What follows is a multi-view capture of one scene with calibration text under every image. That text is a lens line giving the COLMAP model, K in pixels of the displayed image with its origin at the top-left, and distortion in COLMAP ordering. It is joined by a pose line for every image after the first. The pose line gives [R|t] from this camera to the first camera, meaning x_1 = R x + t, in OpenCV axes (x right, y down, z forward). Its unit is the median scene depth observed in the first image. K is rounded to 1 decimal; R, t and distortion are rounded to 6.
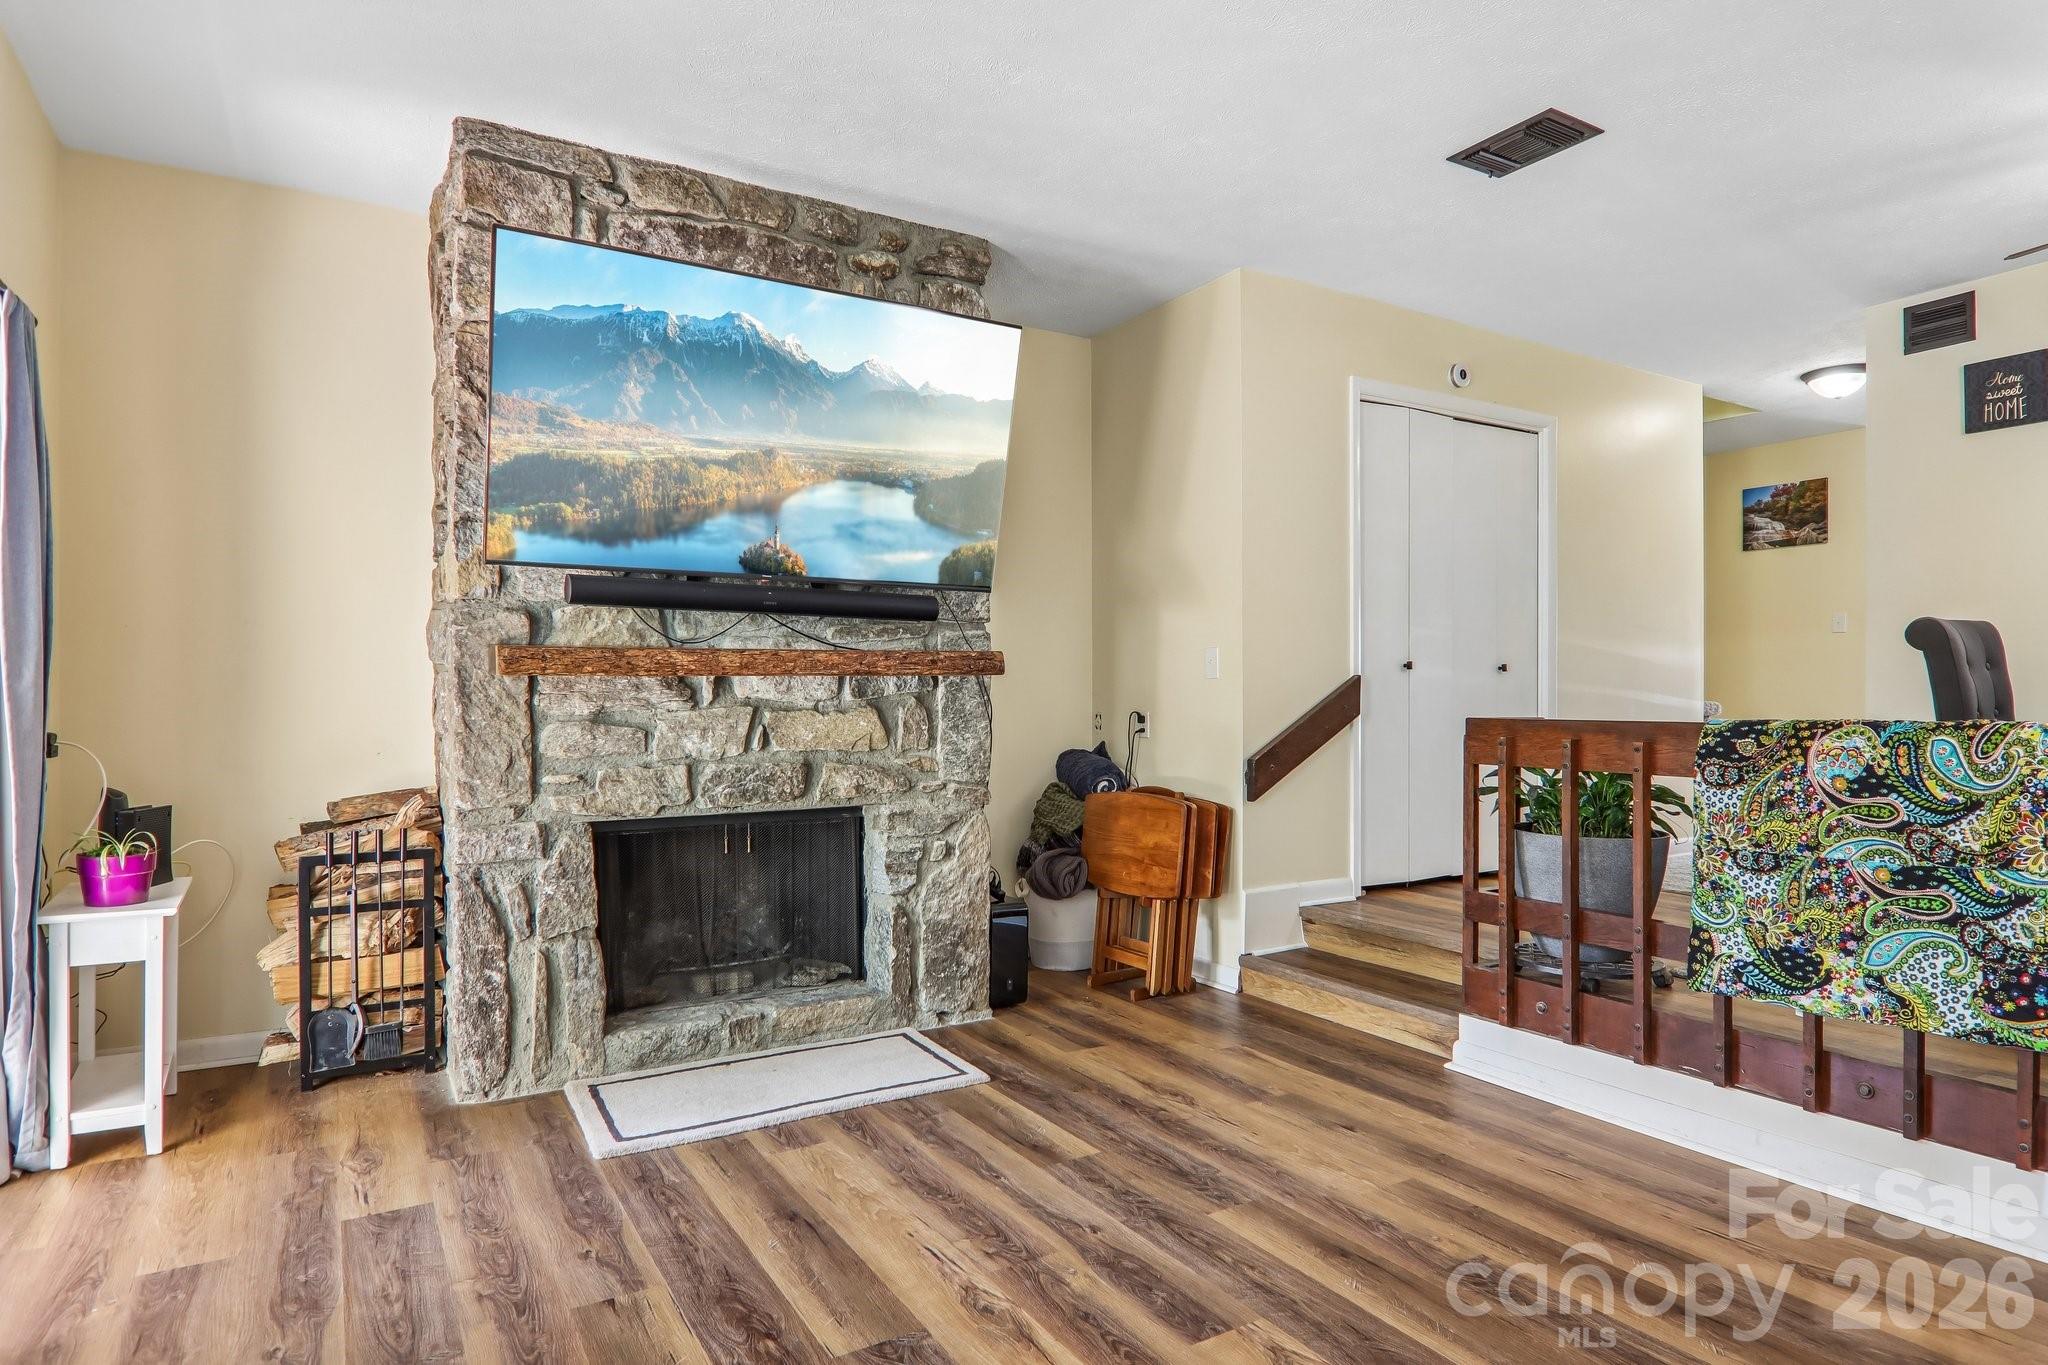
lens RADIAL K [[1163.4, 0, 1065.3], [0, 1163.4, 711.3], [0, 0, 1]] dist [0.001689, -0.018831]
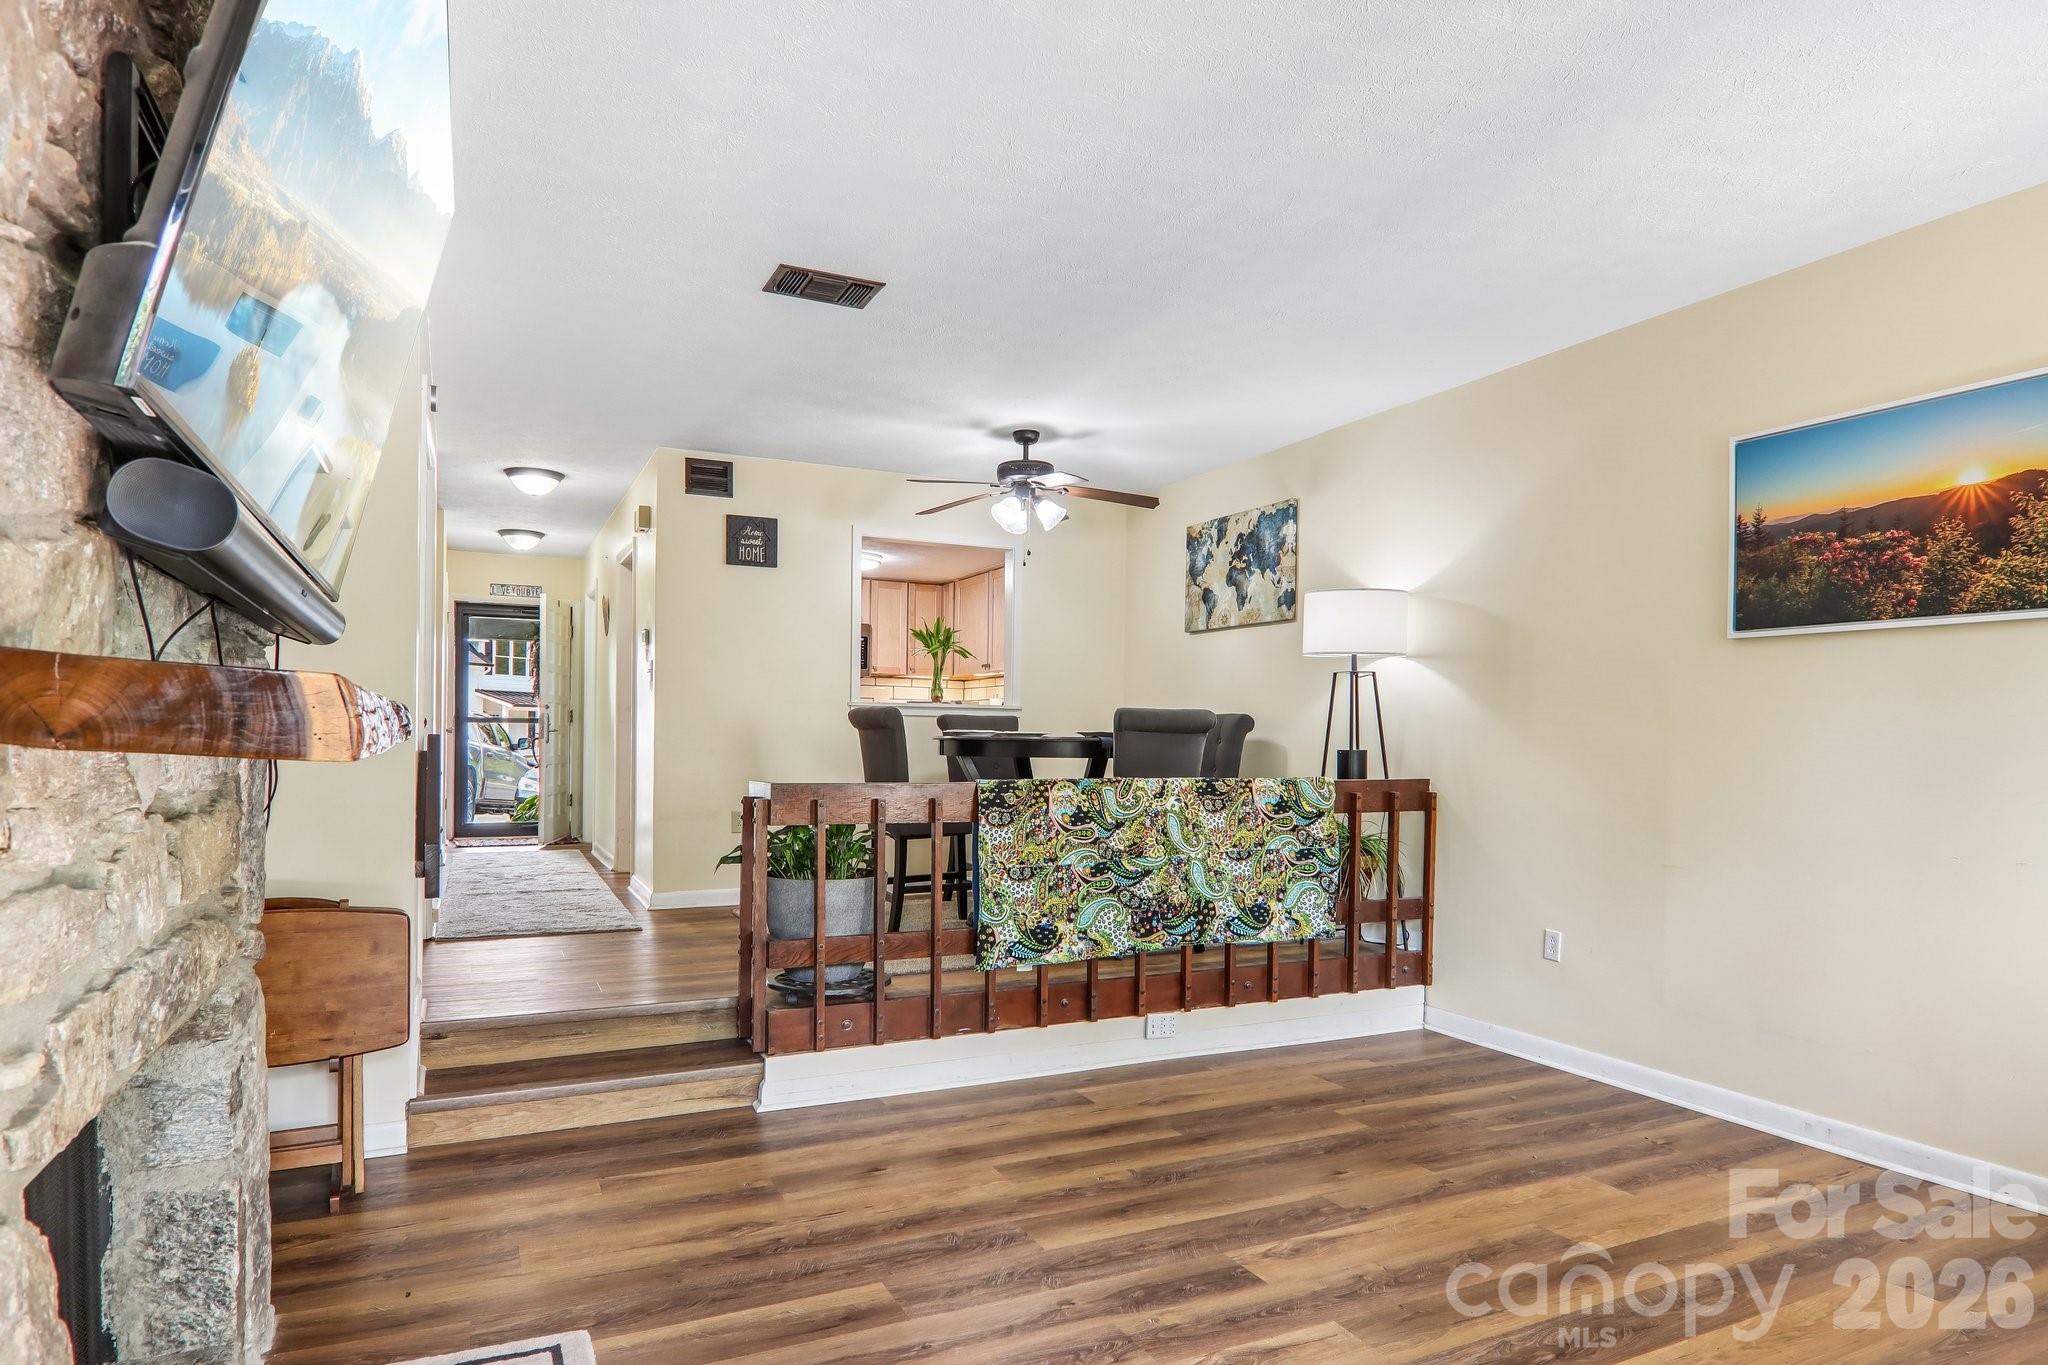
lens RADIAL K [[1163.4, 0, 956.6], [0, 1163.4, 747.0], [0, 0, 1]] dist [0.001689, -0.018831]
pose [[0.126892, -0.003236, 0.991911, -0.967867], [0.002305, 0.999993, 0.002967, -0.042609], [-0.991914, 0.001910, 0.126899, 0.940671]]
